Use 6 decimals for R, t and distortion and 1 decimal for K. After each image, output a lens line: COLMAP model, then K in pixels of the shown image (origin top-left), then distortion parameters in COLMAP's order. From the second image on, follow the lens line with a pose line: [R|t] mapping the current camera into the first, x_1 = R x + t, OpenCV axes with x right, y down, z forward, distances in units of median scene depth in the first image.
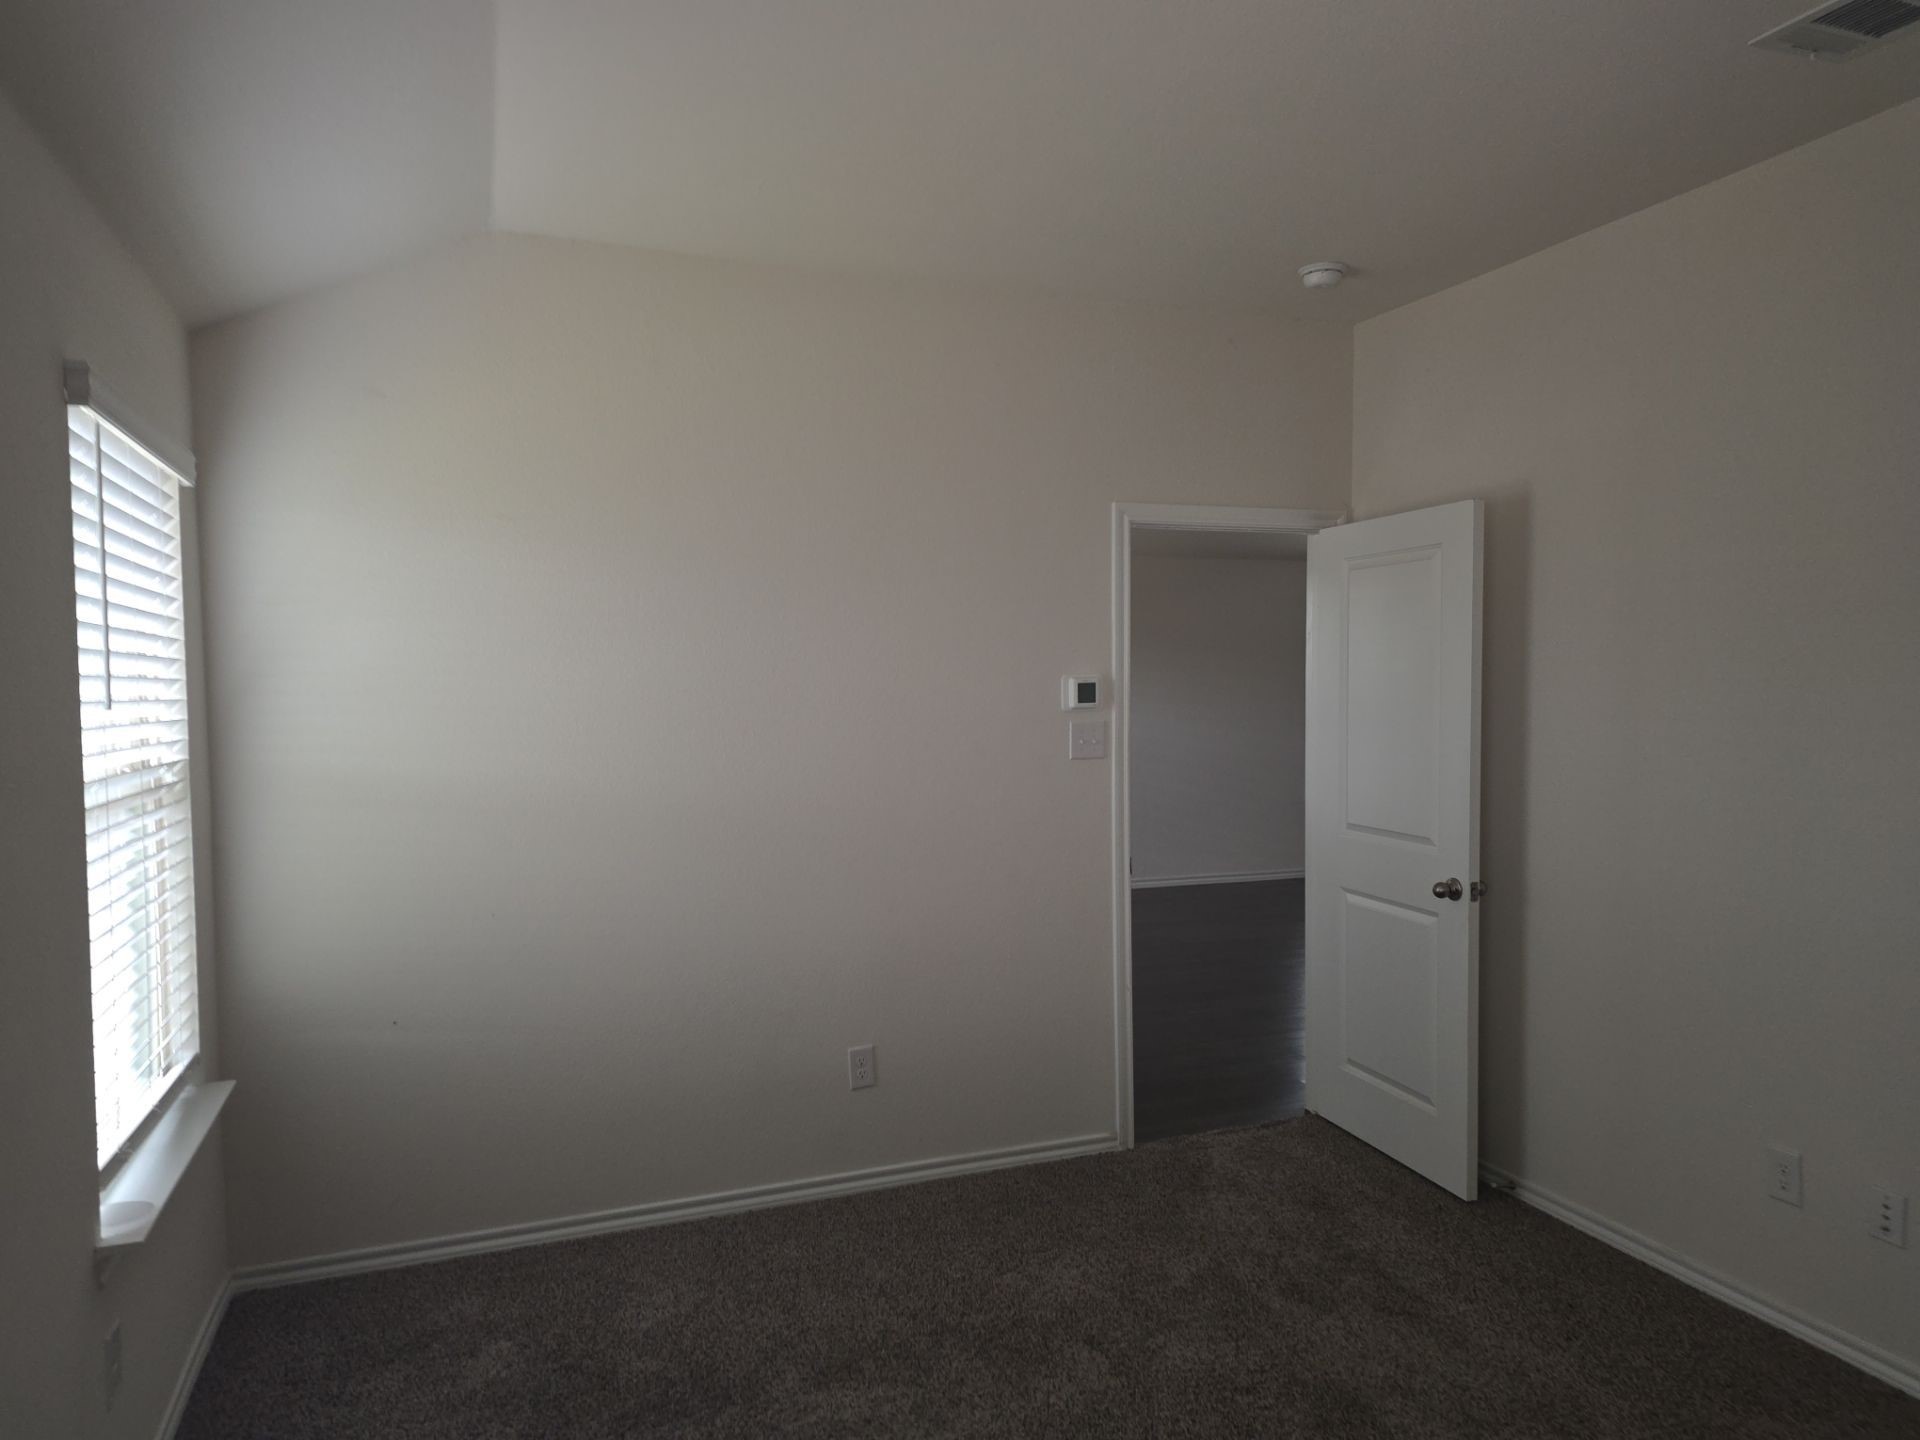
lens RADIAL K [[1237.9, 0, 951.9], [0, 1237.9, 732.1], [0, 0, 1]] dist [0.033714, -0.009020]
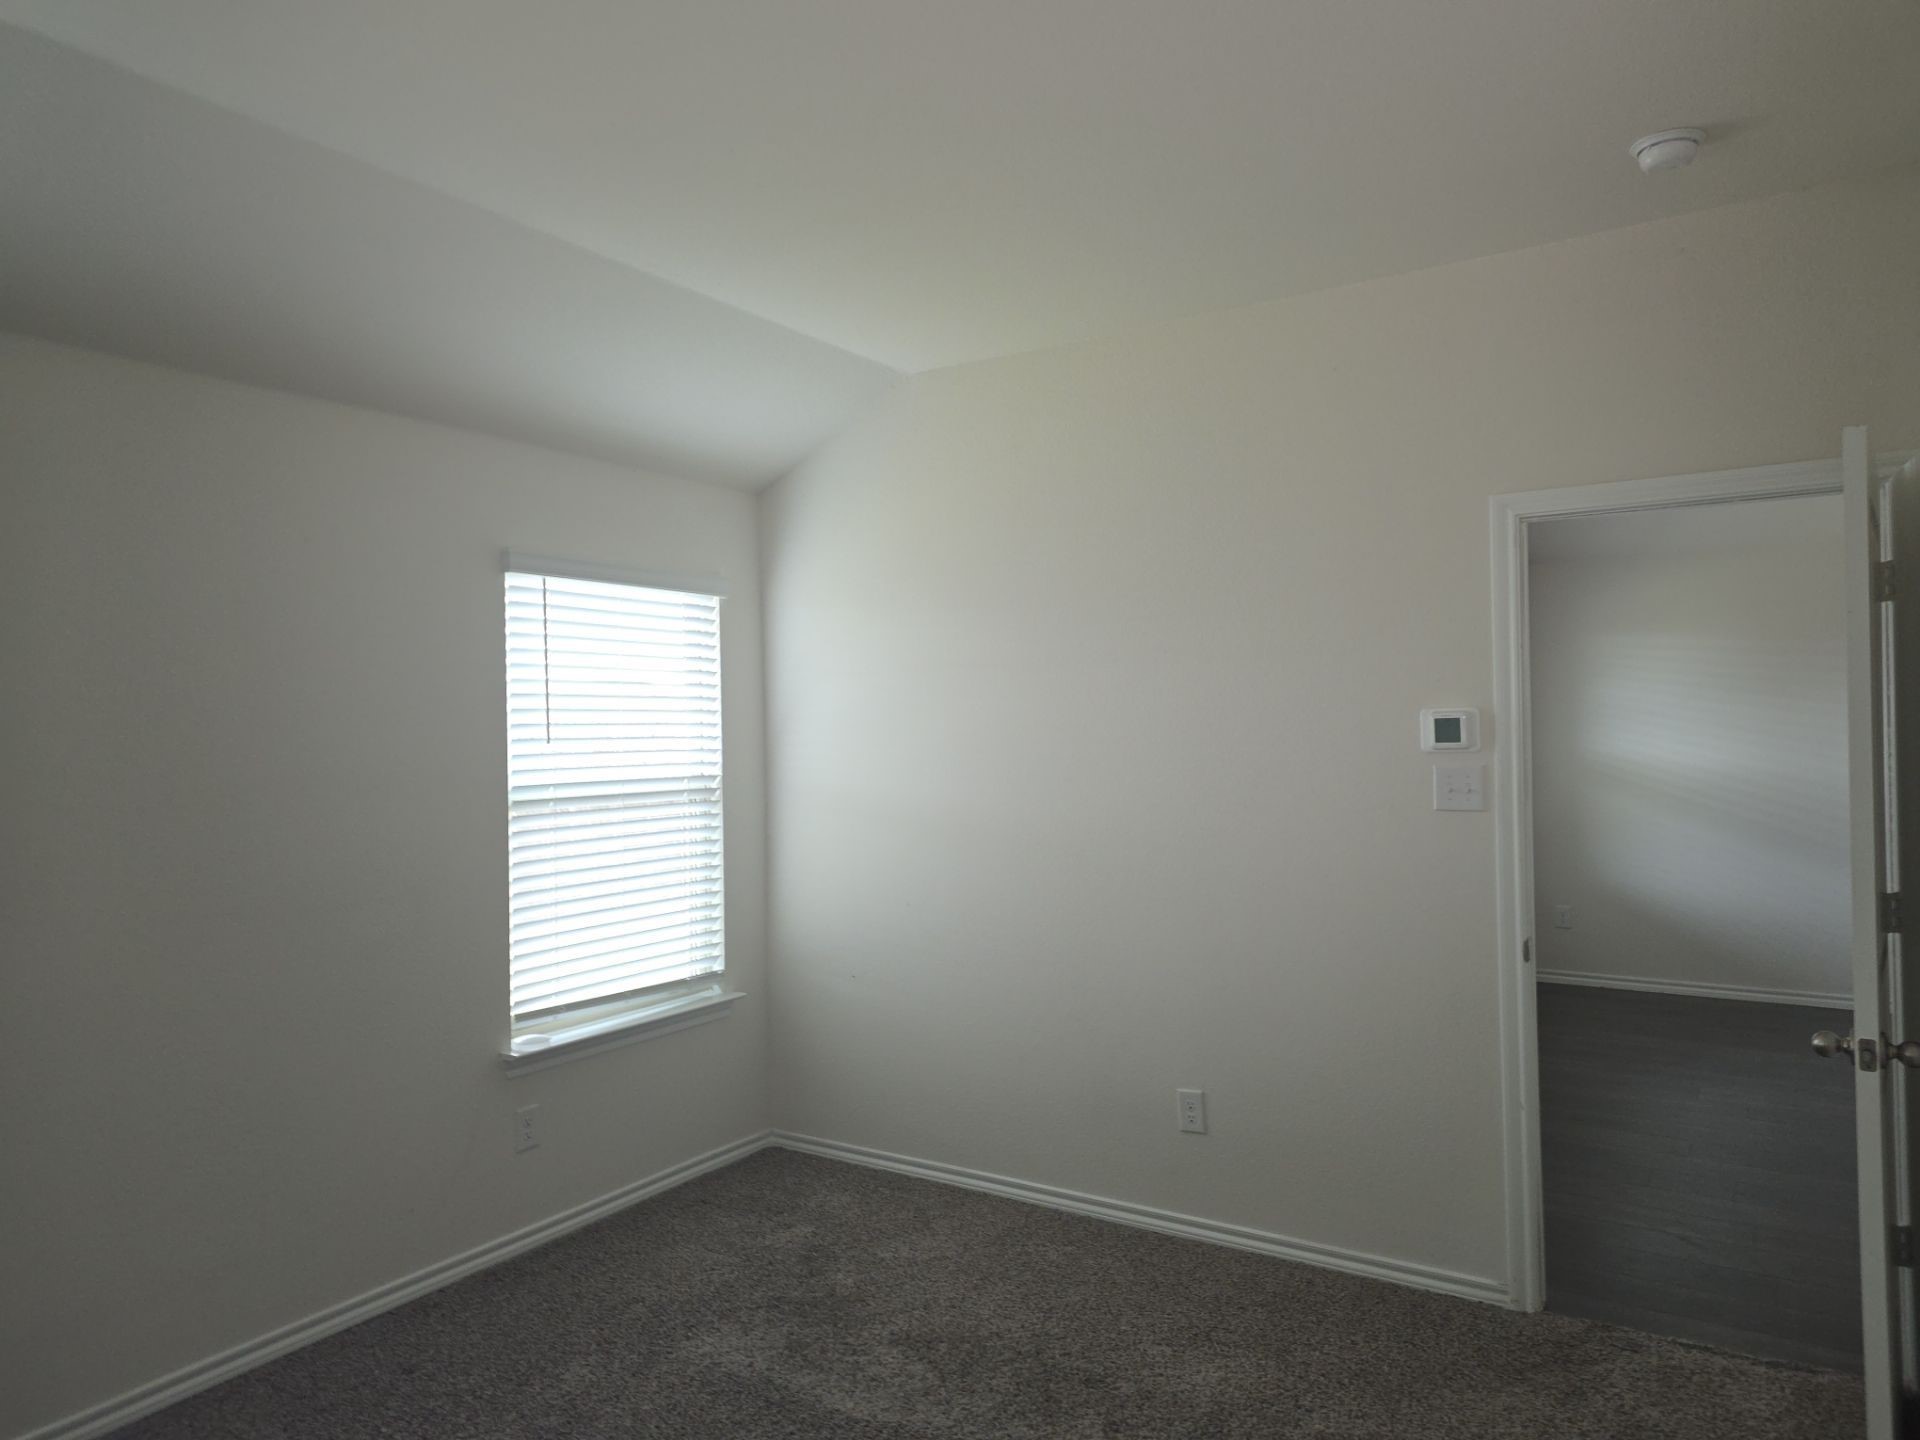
lens RADIAL K [[1258.3, 0, 960.0], [0, 1258.3, 720.0], [0, 0, 1]] dist [0.029549, -0.024548]
pose [[0.601854, -0.002589, -0.798602, 0.652919], [-0.020271, 0.999623, -0.018518, -0.018311], [0.798349, 0.027334, 0.601575, 0.257484]]
